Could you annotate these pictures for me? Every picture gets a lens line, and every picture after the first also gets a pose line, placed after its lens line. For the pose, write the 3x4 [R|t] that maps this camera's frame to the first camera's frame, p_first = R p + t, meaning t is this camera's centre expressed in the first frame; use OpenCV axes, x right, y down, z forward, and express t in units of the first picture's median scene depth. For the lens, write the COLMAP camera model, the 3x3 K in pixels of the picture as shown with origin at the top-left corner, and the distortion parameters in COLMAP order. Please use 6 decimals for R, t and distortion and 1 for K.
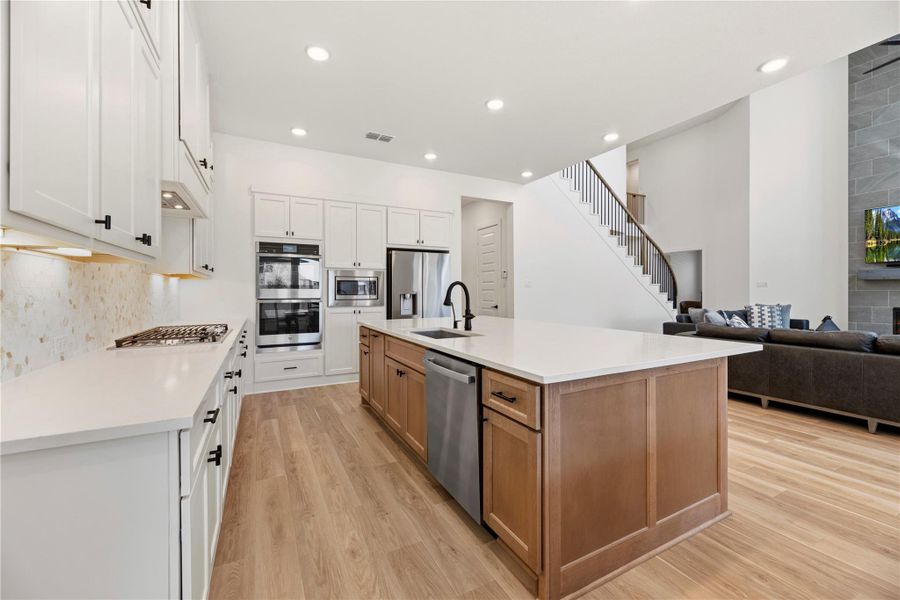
lens RADIAL K [[366.7, 0, 447.3], [0, 366.7, 295.2], [0, 0, 1]] dist [-0.003009, -0.000358]
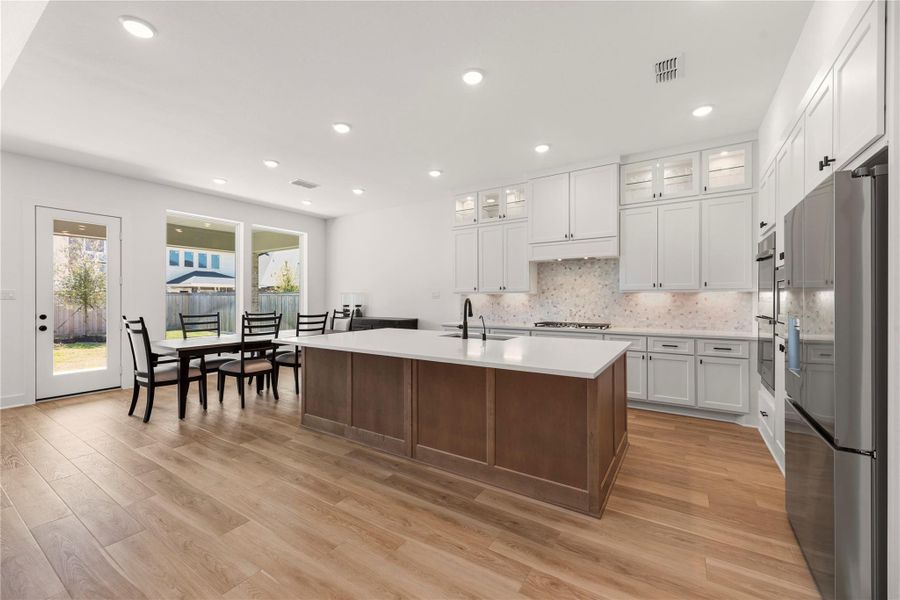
lens RADIAL K [[366.7, 0, 447.8], [0, 366.7, 301.1], [0, 0, 1]] dist [-0.003009, -0.000358]
pose [[-0.871037, 0.003944, -0.491202, 0.829026], [0.001794, 0.999987, 0.004847, -0.041151], [0.491215, 0.003340, -0.871032, 2.406079]]
